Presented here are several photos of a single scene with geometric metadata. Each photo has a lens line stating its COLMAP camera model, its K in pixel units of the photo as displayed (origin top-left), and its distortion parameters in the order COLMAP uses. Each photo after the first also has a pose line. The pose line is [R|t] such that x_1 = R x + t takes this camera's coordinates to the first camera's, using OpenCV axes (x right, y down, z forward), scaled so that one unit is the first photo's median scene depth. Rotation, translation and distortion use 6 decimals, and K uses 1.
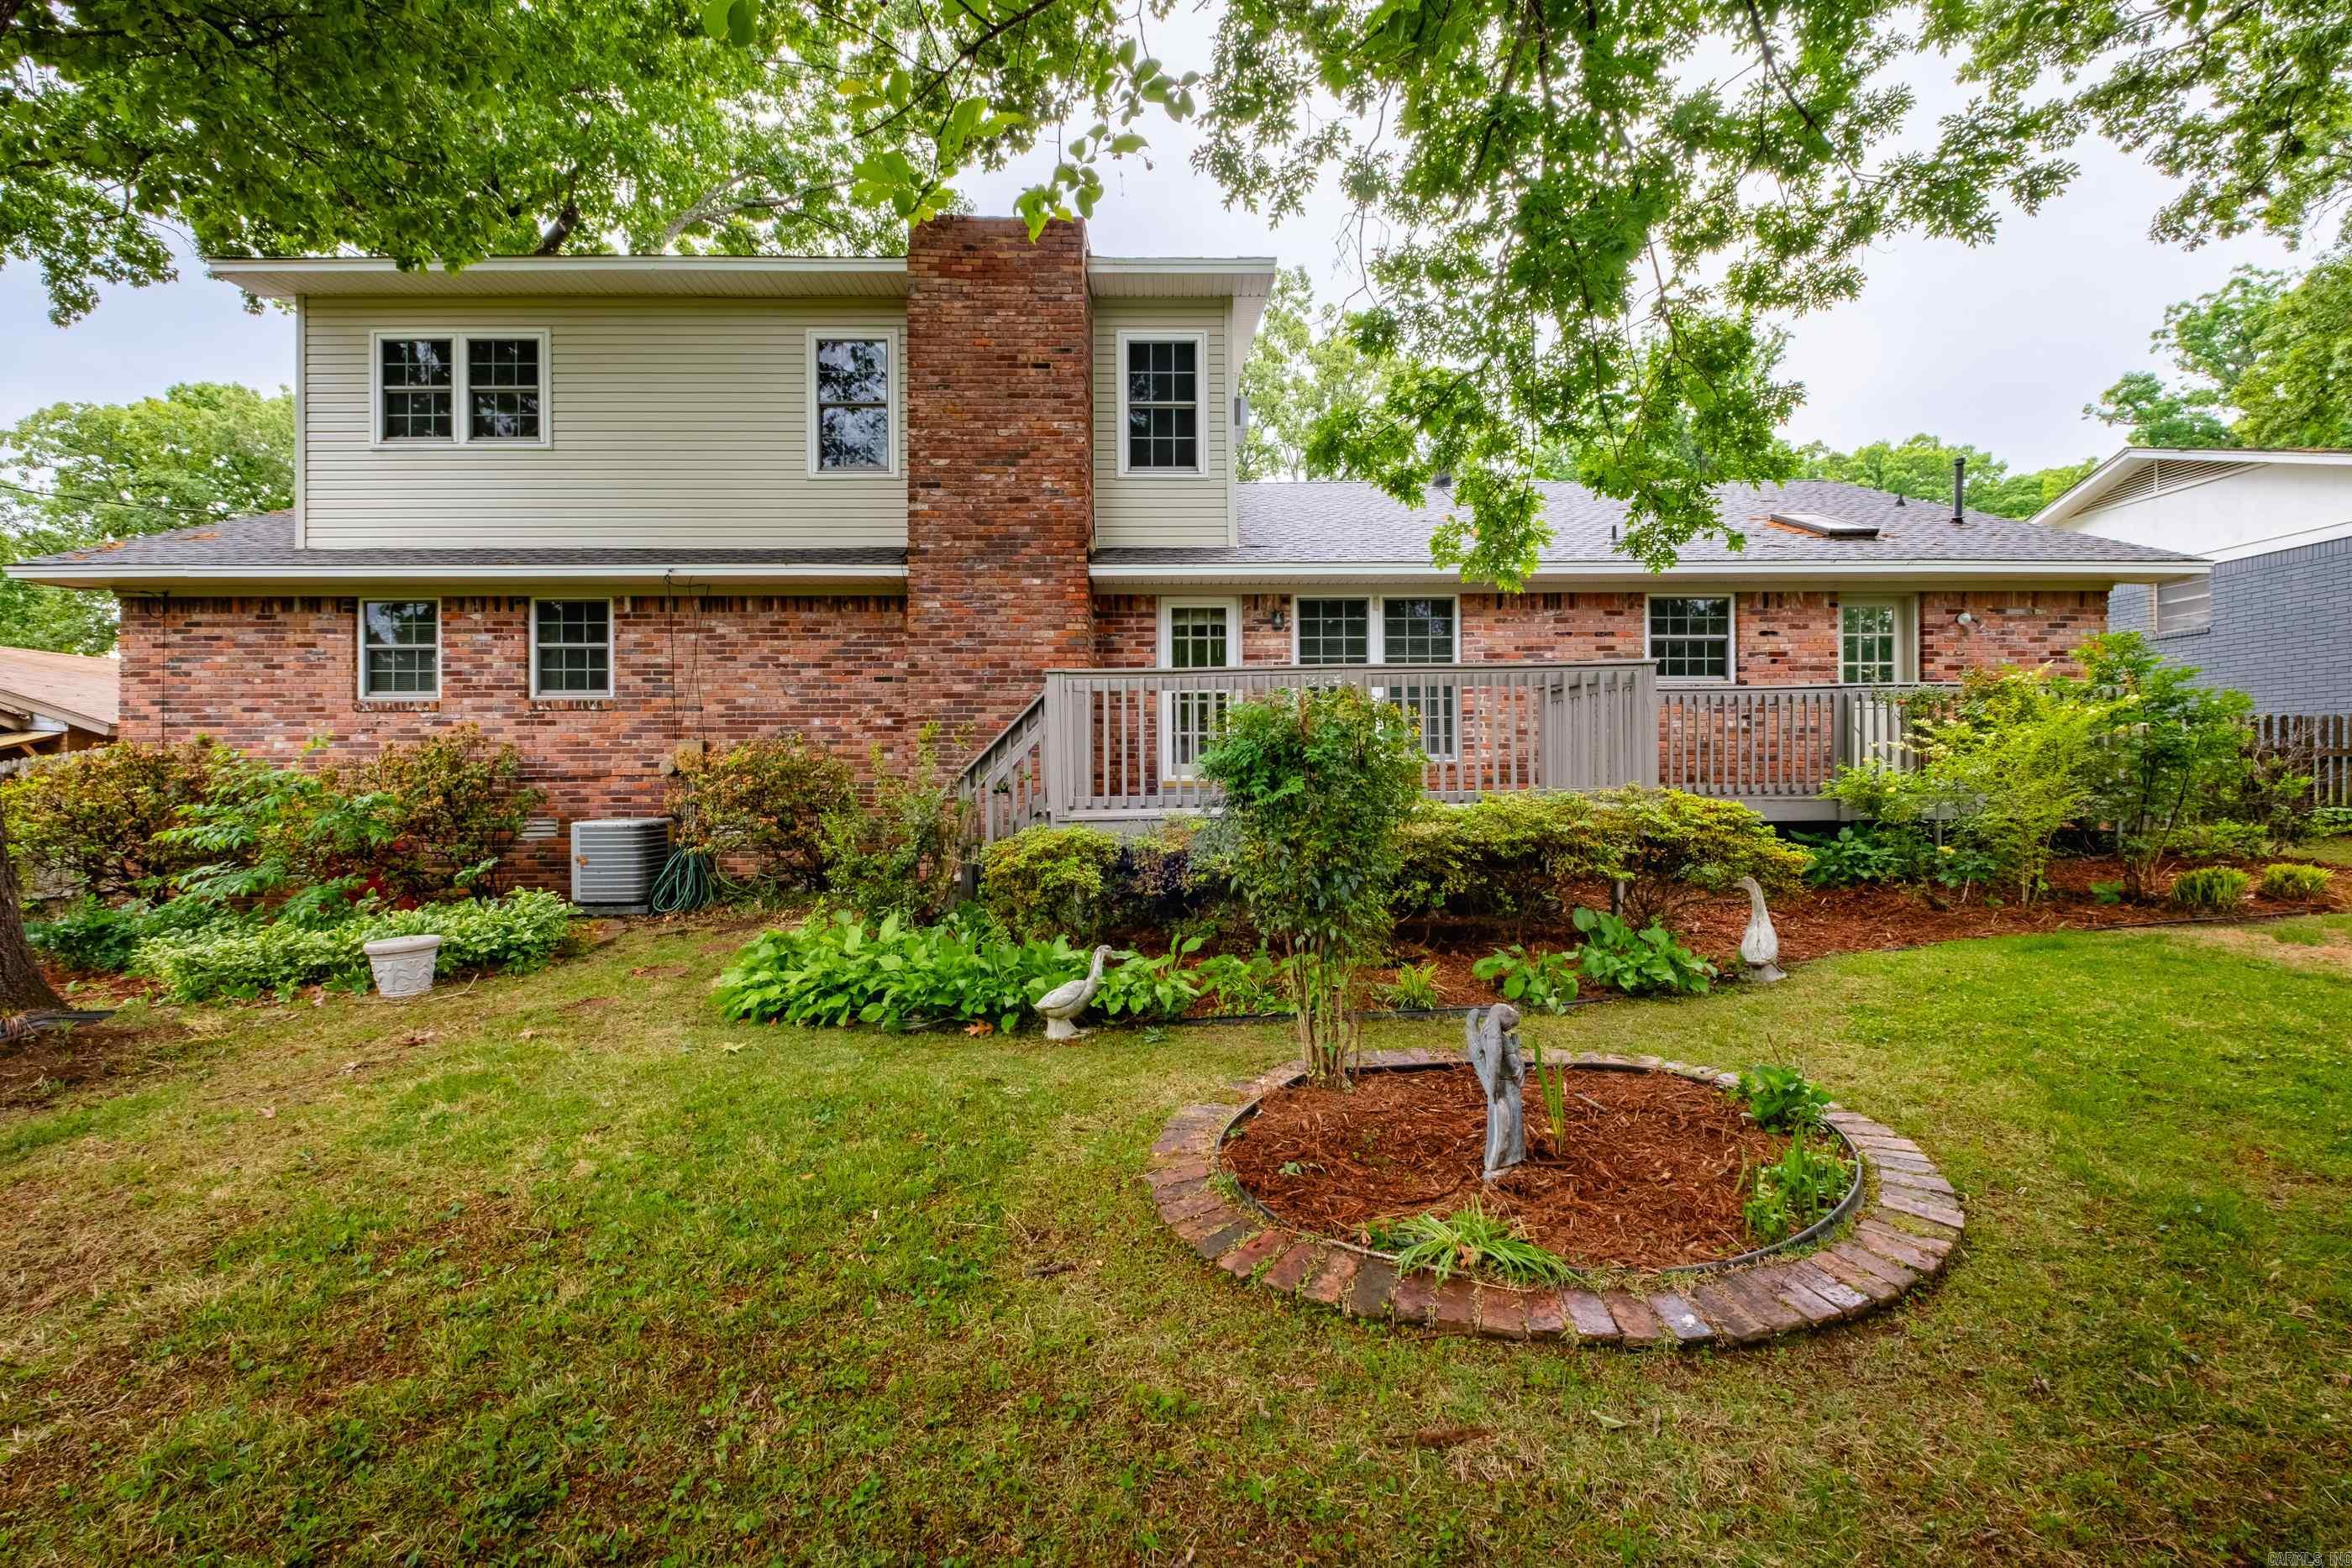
lens RADIAL K [[1035.2, 0, 1167.0], [0, 1035.2, 784.0], [0, 0, 1]] dist [0.000075, -0.001168]
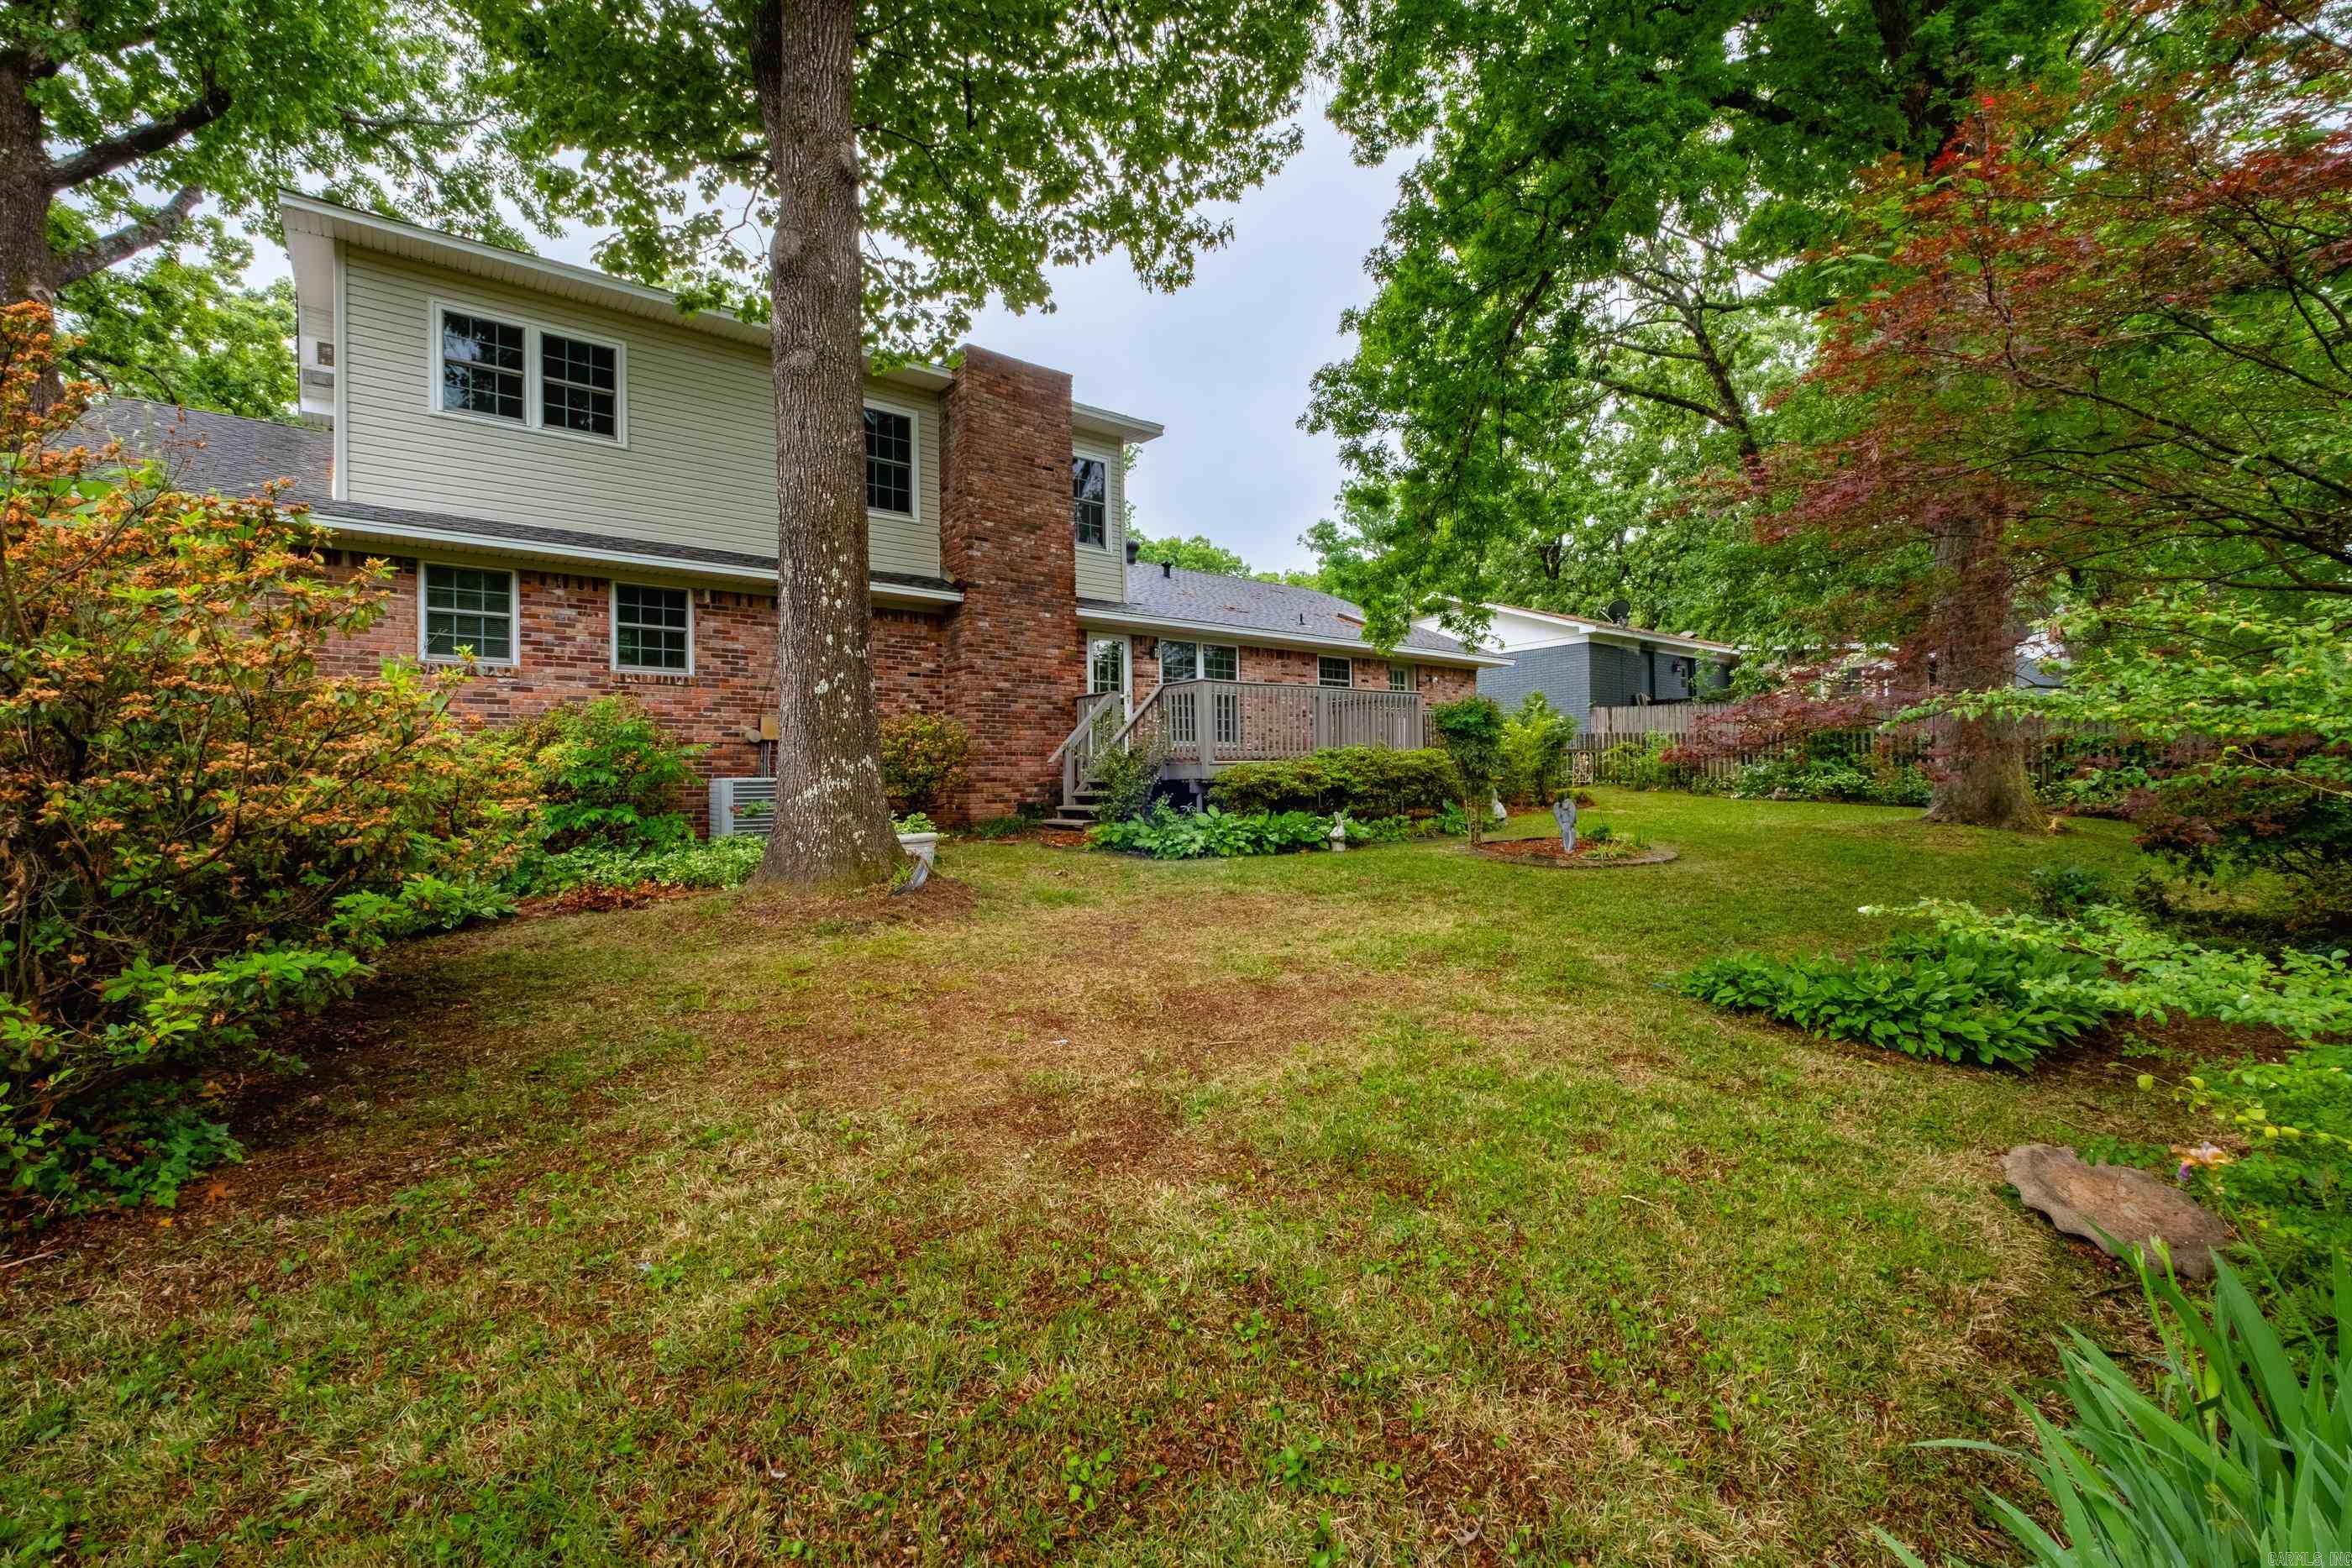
lens RADIAL K [[1035.2, 0, 1178.1], [0, 1035.2, 788.1], [0, 0, 1]] dist [0.000075, -0.001168]
pose [[0.787890, -0.002628, 0.615810, -0.816757], [0.015398, 0.999762, -0.015435, 0.068174], [-0.615623, 0.021643, 0.787743, -0.239087]]
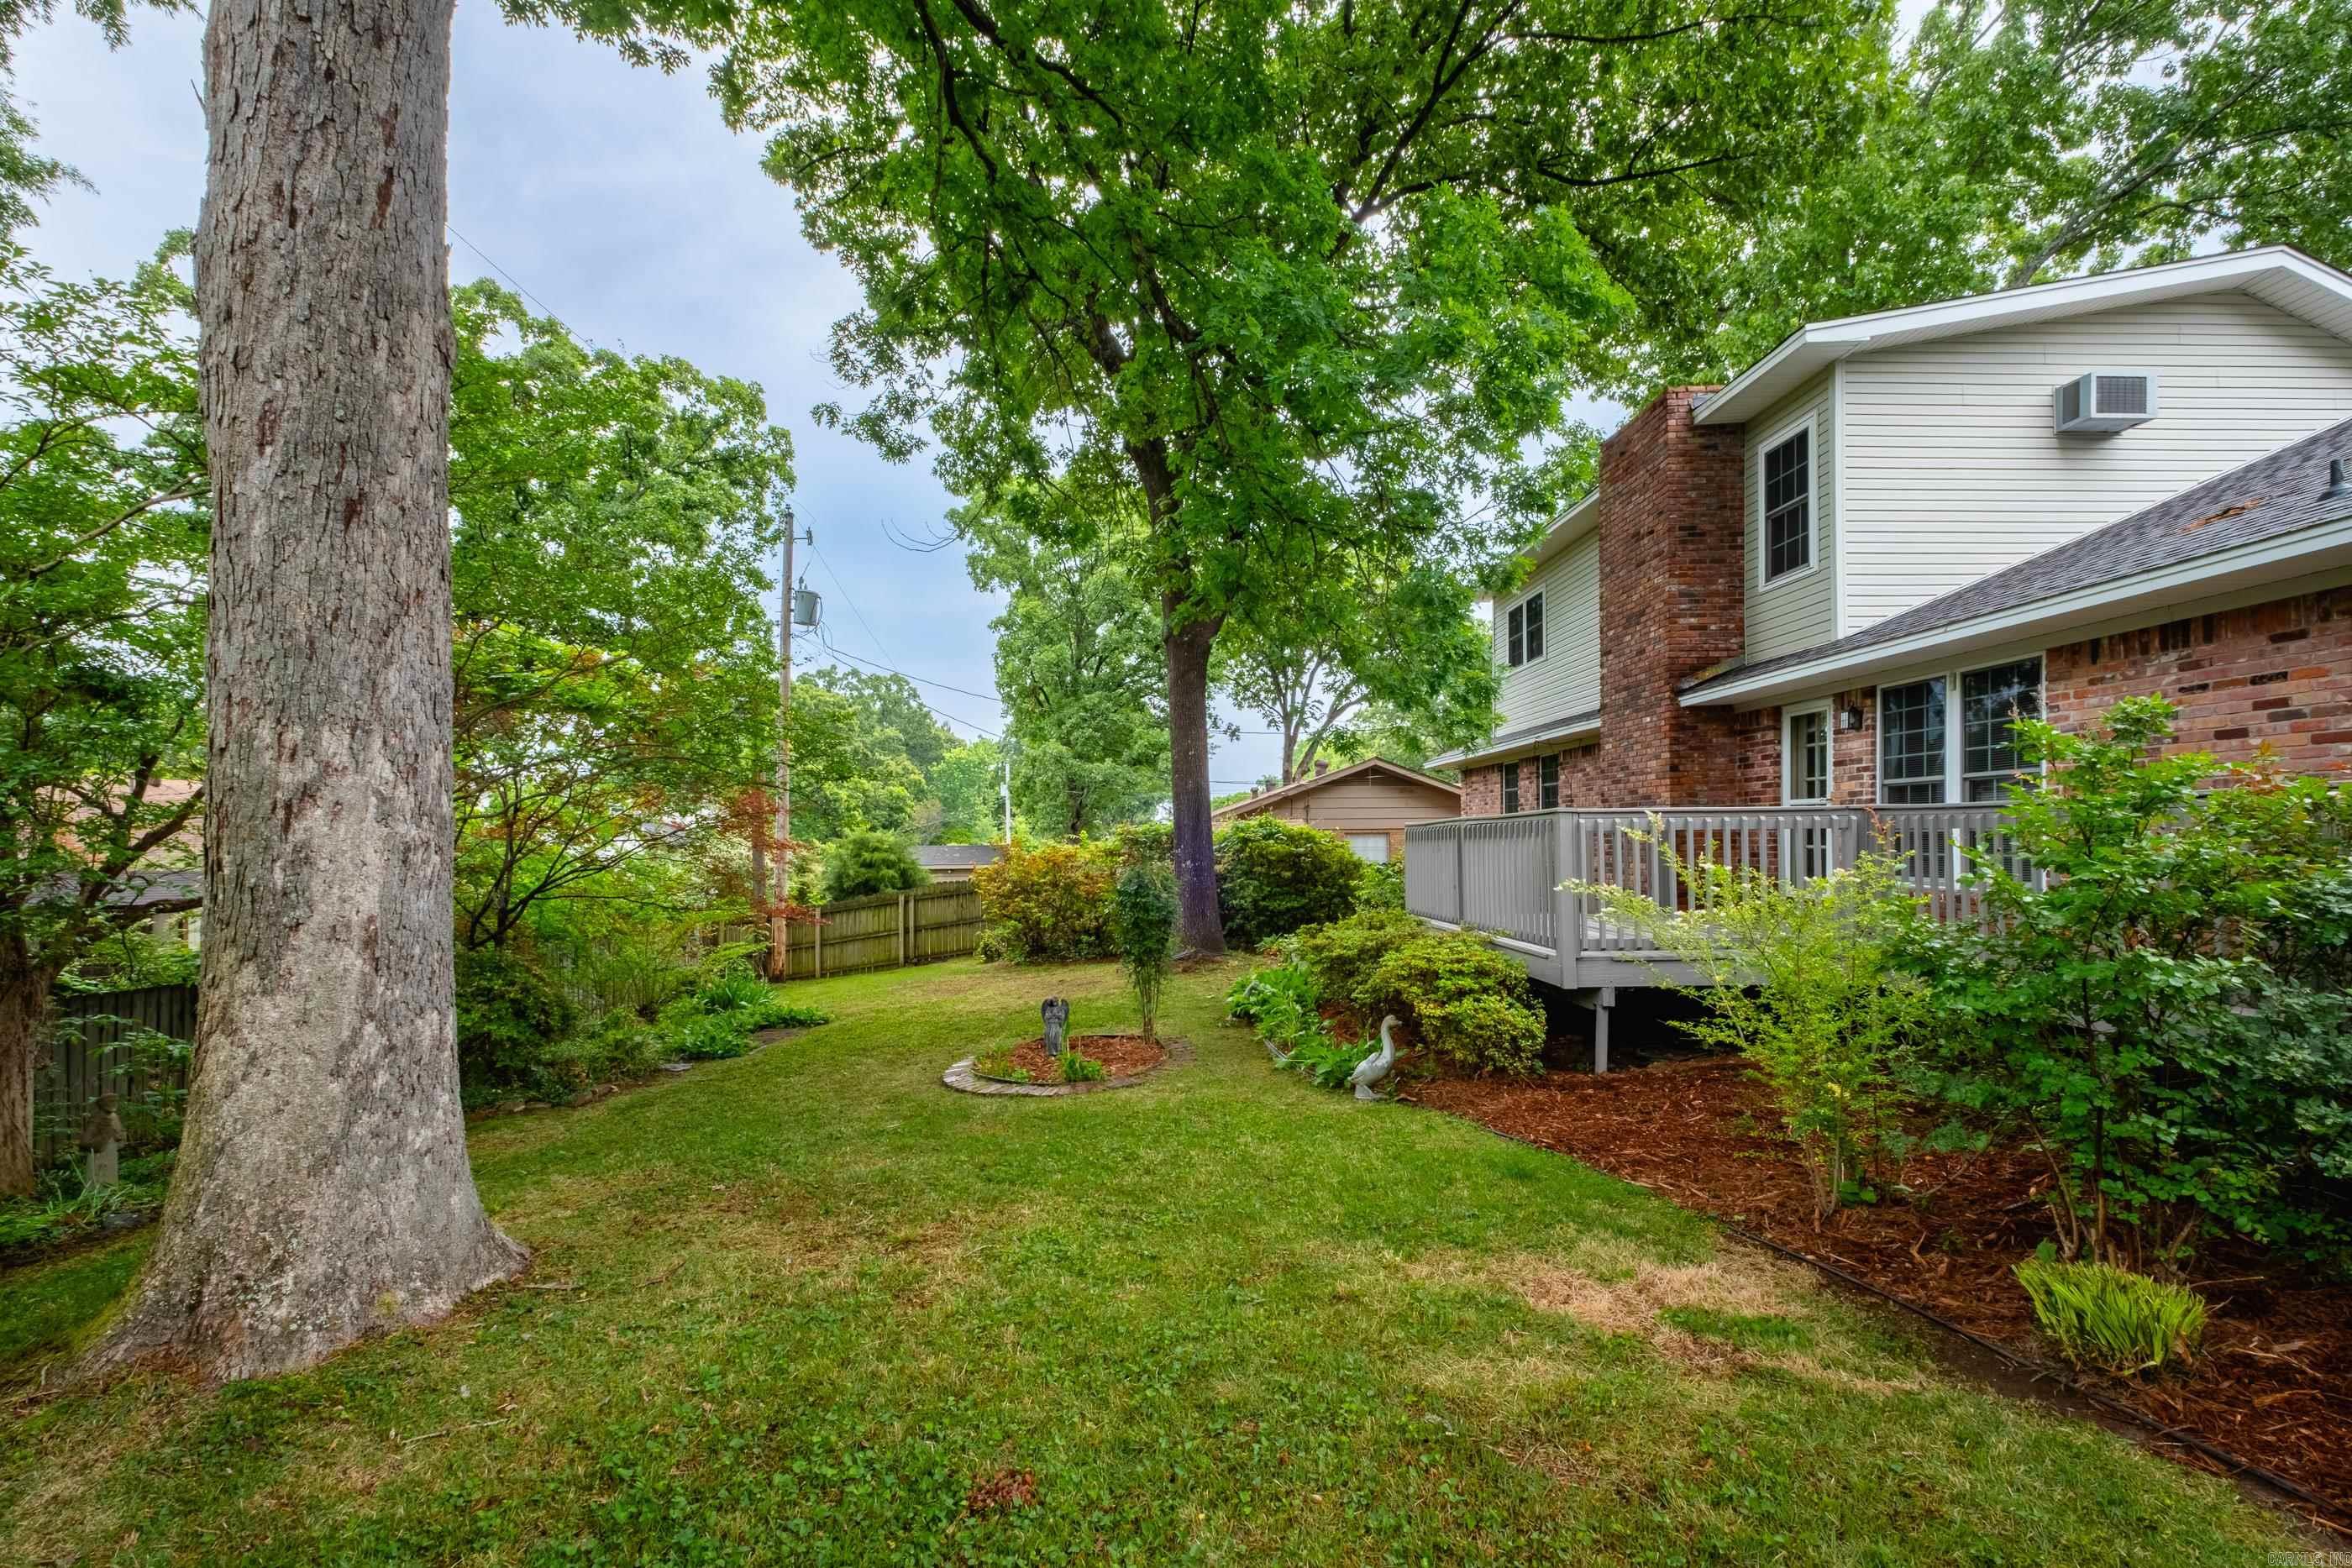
lens RADIAL K [[1035.2, 0, 1162.2], [0, 1035.2, 843.5], [0, 0, 1]] dist [0.000075, -0.001168]
pose [[0.003549, 0.012295, -0.999918, 0.964878], [0.002974, 0.999920, 0.012306, -0.066266], [0.999989, -0.003017, 0.003512, 0.414804]]
